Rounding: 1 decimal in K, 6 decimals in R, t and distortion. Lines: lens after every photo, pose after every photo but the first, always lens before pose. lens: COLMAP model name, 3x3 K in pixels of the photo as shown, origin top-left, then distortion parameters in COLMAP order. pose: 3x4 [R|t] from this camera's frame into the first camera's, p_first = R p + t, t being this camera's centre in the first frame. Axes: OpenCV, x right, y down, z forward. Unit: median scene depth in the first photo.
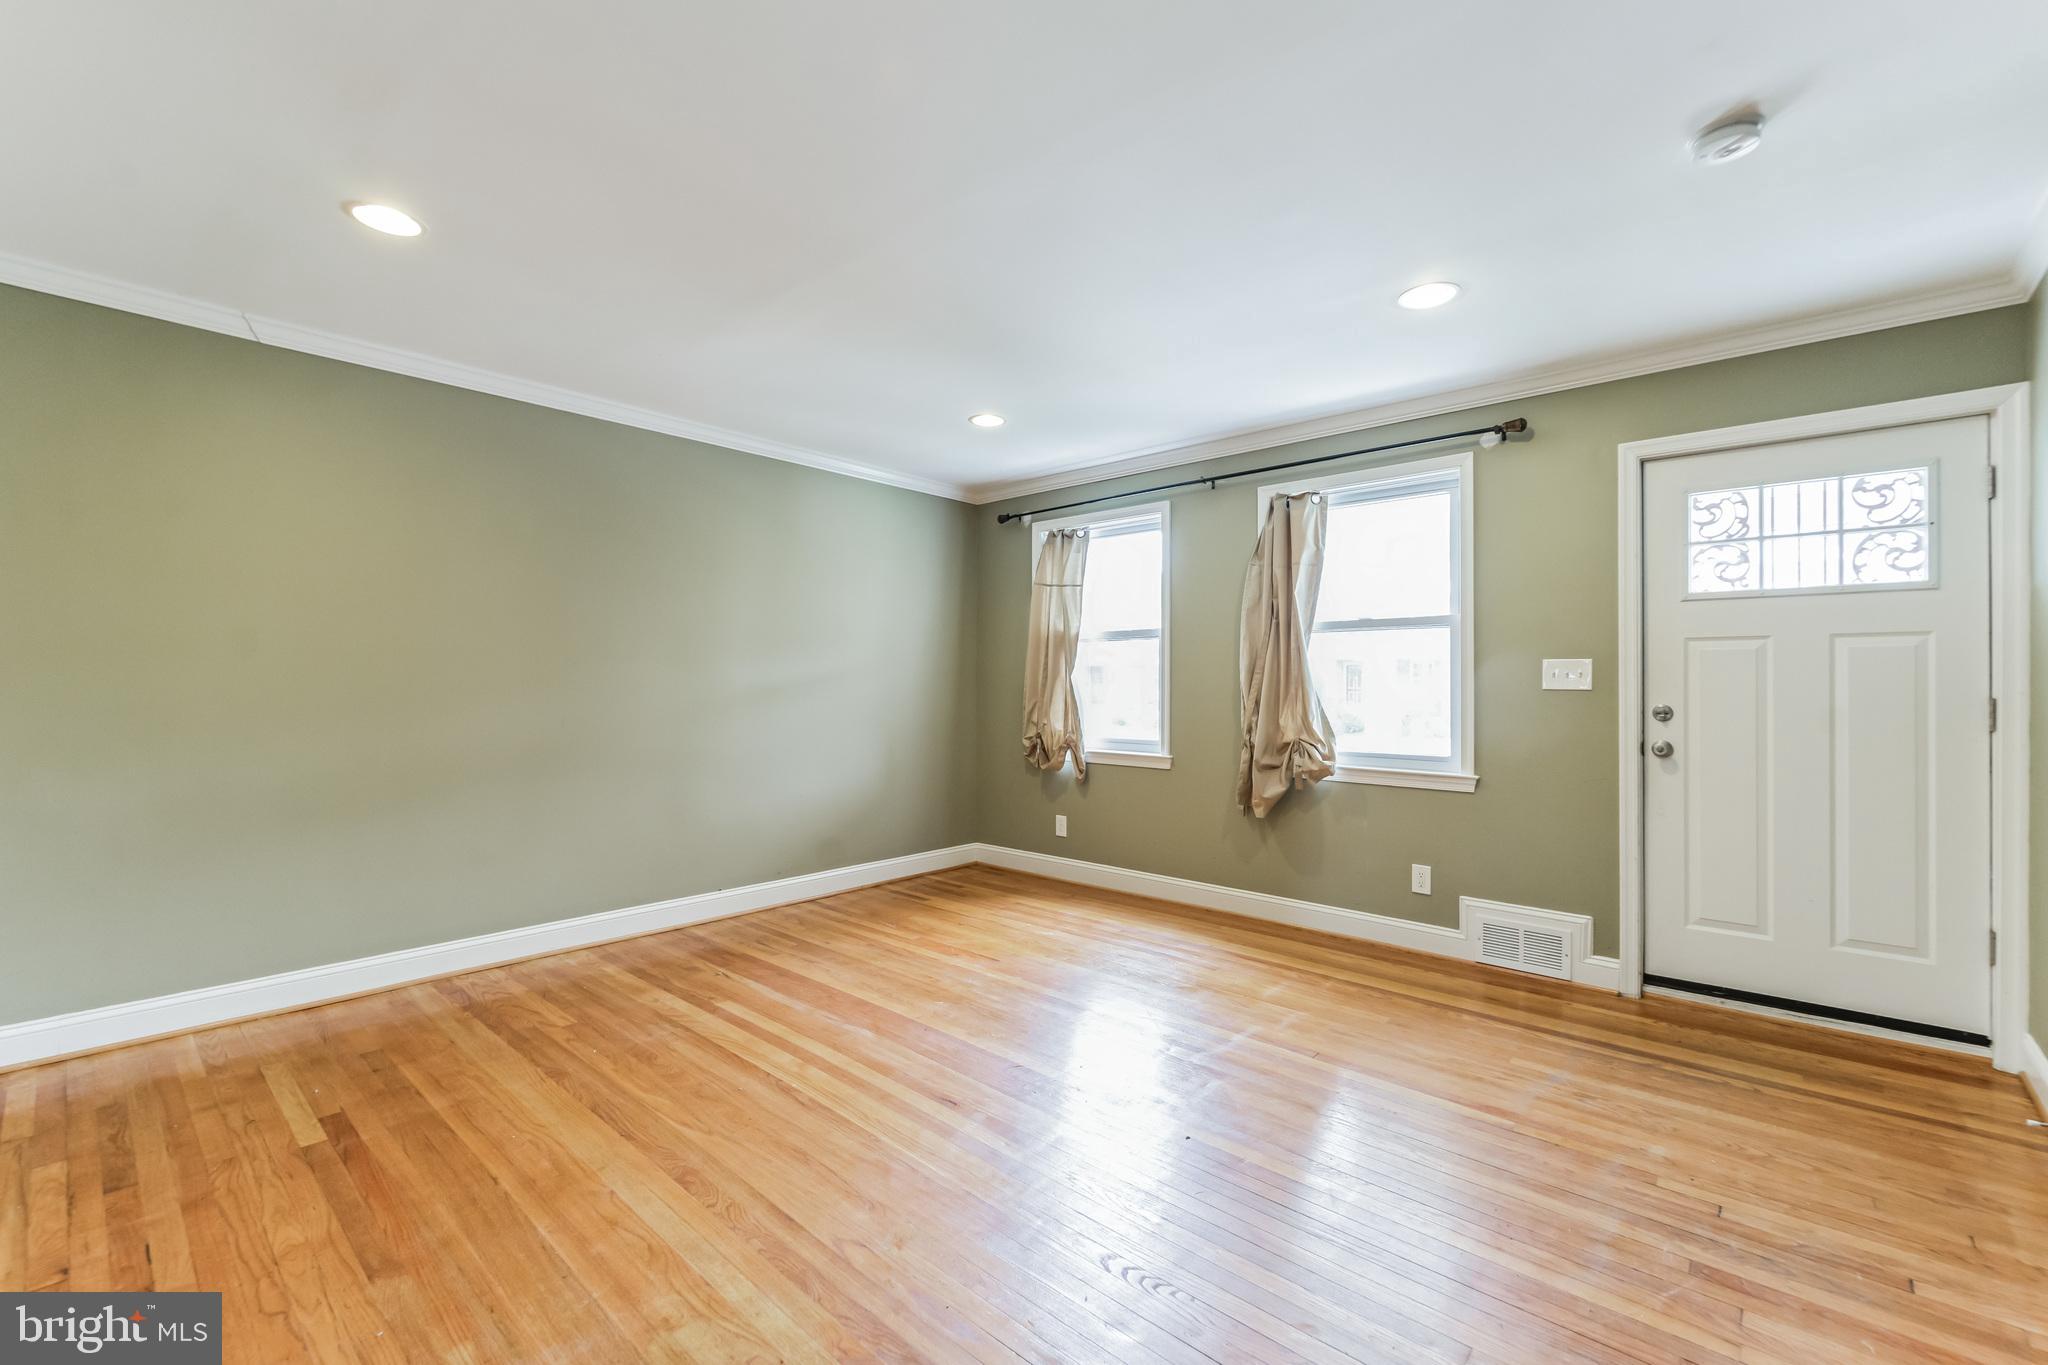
lens RADIAL K [[839.7, 0, 1022.6], [0, 839.7, 678.6], [0, 0, 1]] dist [0.001874, 0.000066]
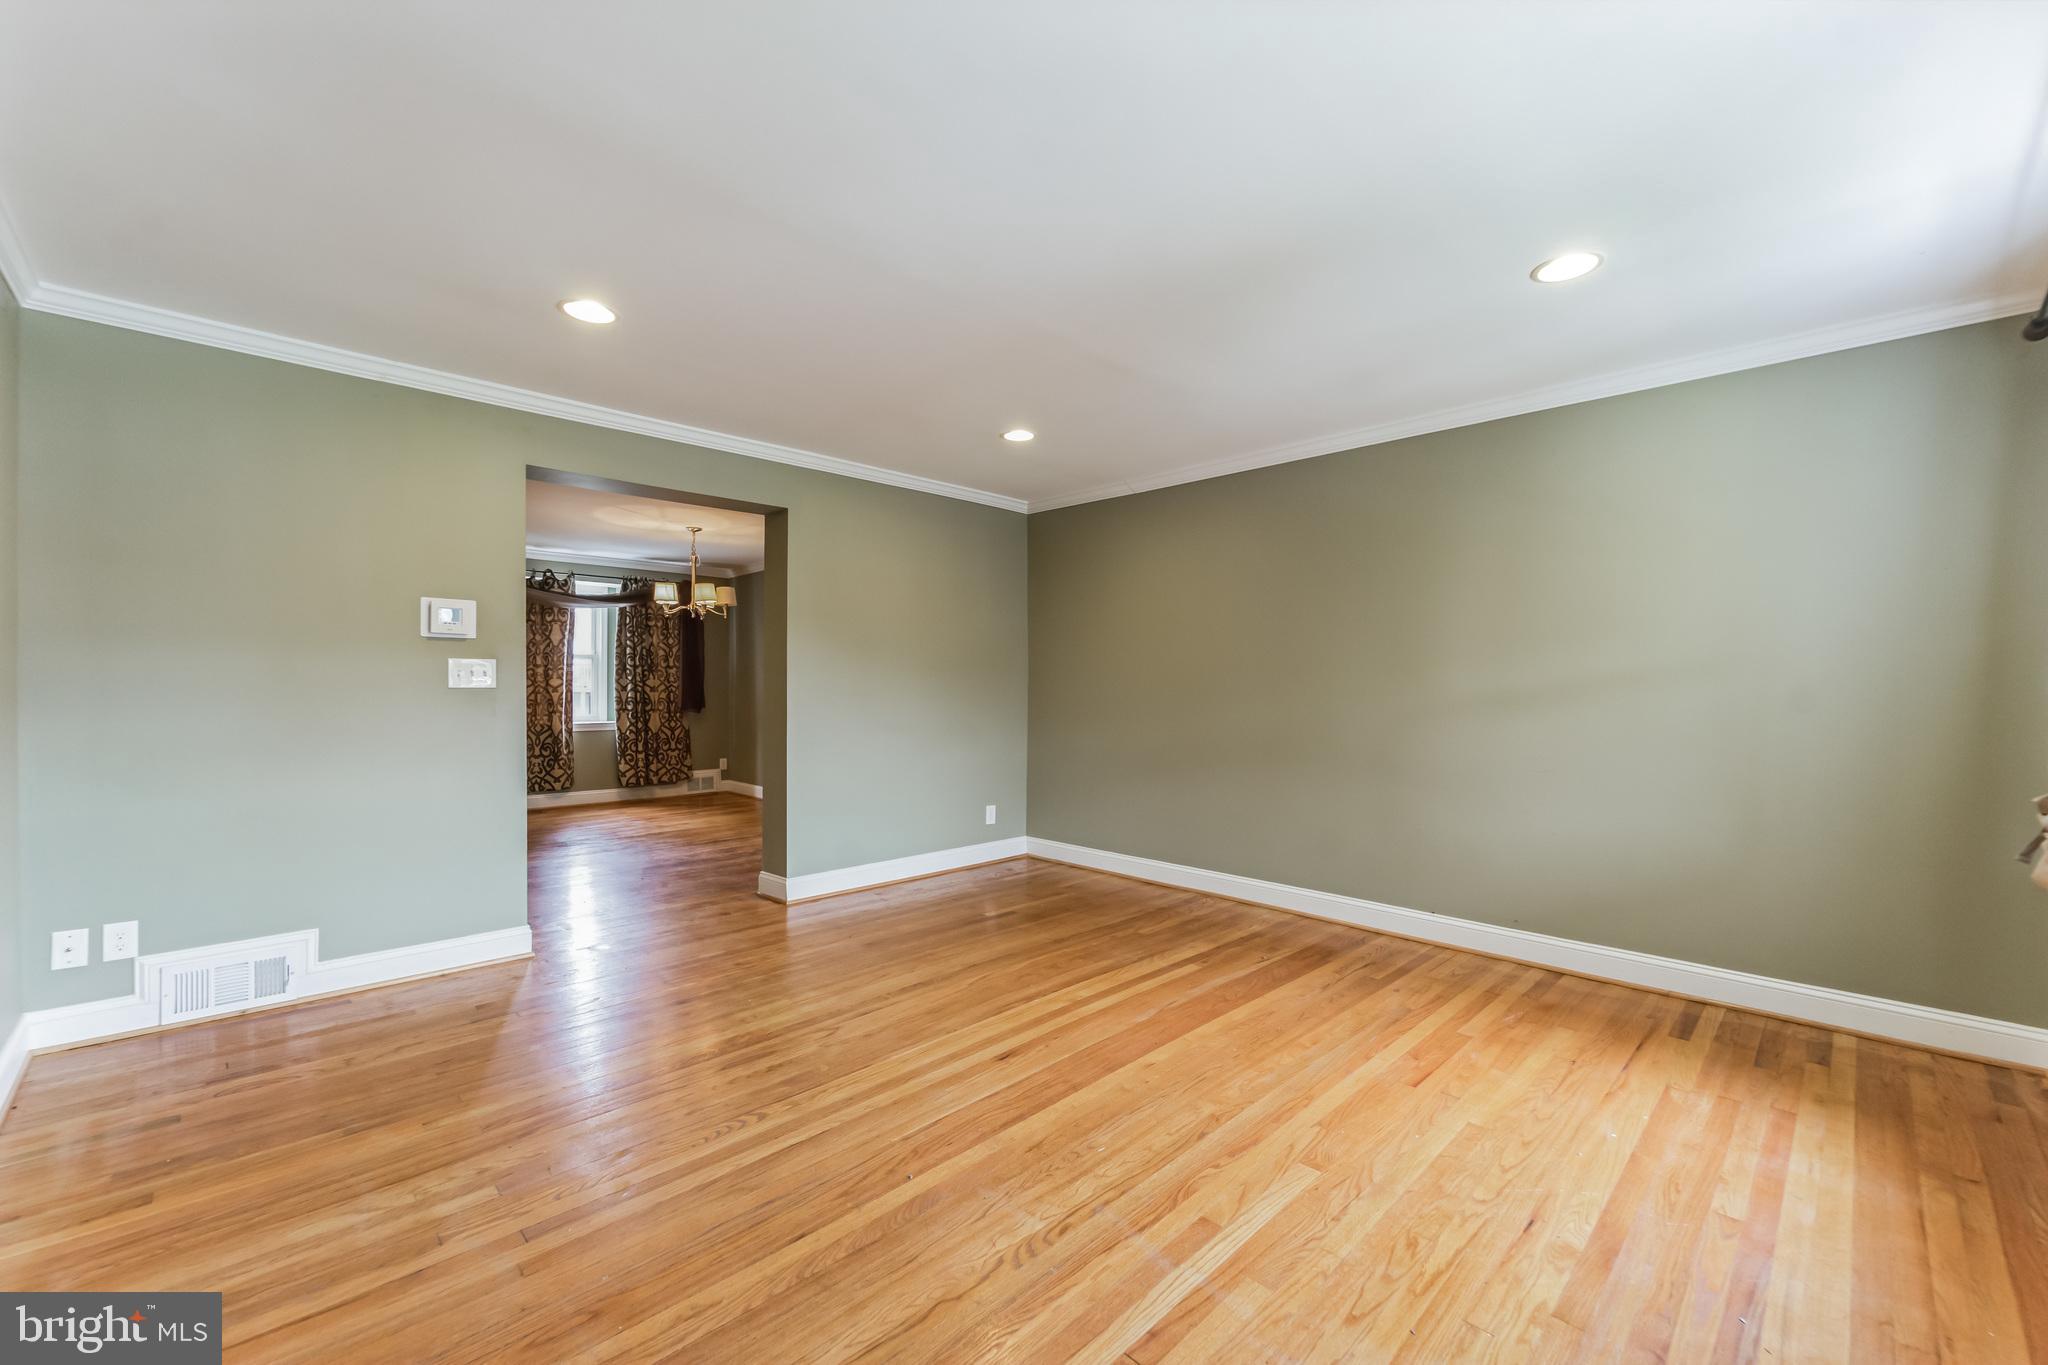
lens RADIAL K [[839.7, 0, 1036.6], [0, 839.7, 683.2], [0, 0, 1]] dist [0.001874, 0.000066]
pose [[-0.053165, -0.005568, -0.998570, 0.711657], [0.004099, 0.999975, -0.005794, 0.005817], [0.998577, -0.004401, -0.053141, 0.754512]]
